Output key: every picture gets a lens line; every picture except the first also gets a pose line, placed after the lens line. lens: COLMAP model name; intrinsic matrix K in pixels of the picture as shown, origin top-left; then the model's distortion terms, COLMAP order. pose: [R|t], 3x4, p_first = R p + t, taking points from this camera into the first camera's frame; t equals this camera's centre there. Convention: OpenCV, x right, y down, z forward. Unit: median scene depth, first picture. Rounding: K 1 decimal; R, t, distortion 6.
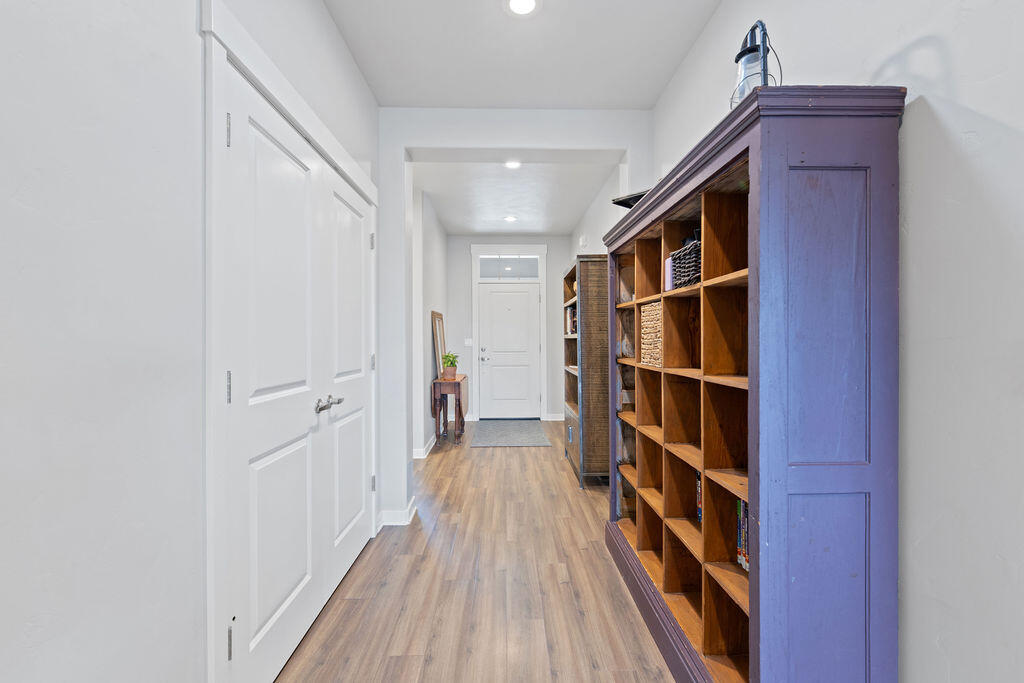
lens RADIAL K [[440.1, 0, 510.5], [0, 440.1, 340.5], [0, 0, 1]] dist [0.000875, -0.000761]
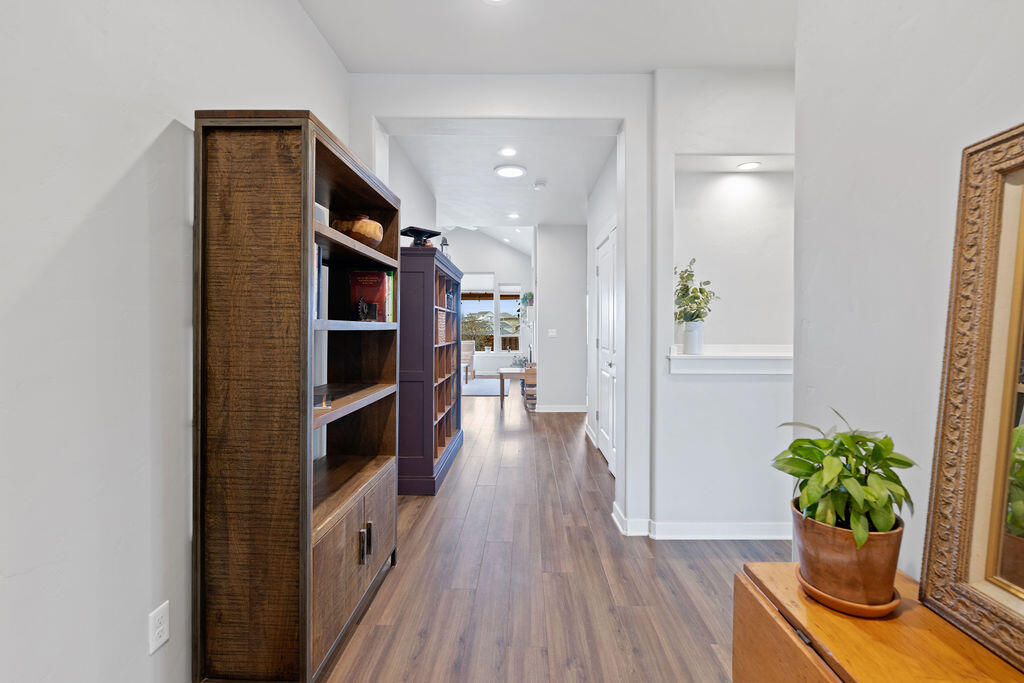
lens RADIAL K [[440.1, 0, 519.7], [0, 440.1, 330.5], [0, 0, 1]] dist [0.000875, -0.000761]
pose [[-0.999719, 0.005157, 0.023125, -0.037591], [0.005347, 0.999952, 0.008179, -0.009040], [-0.023081, 0.008300, -0.999699, 1.635817]]
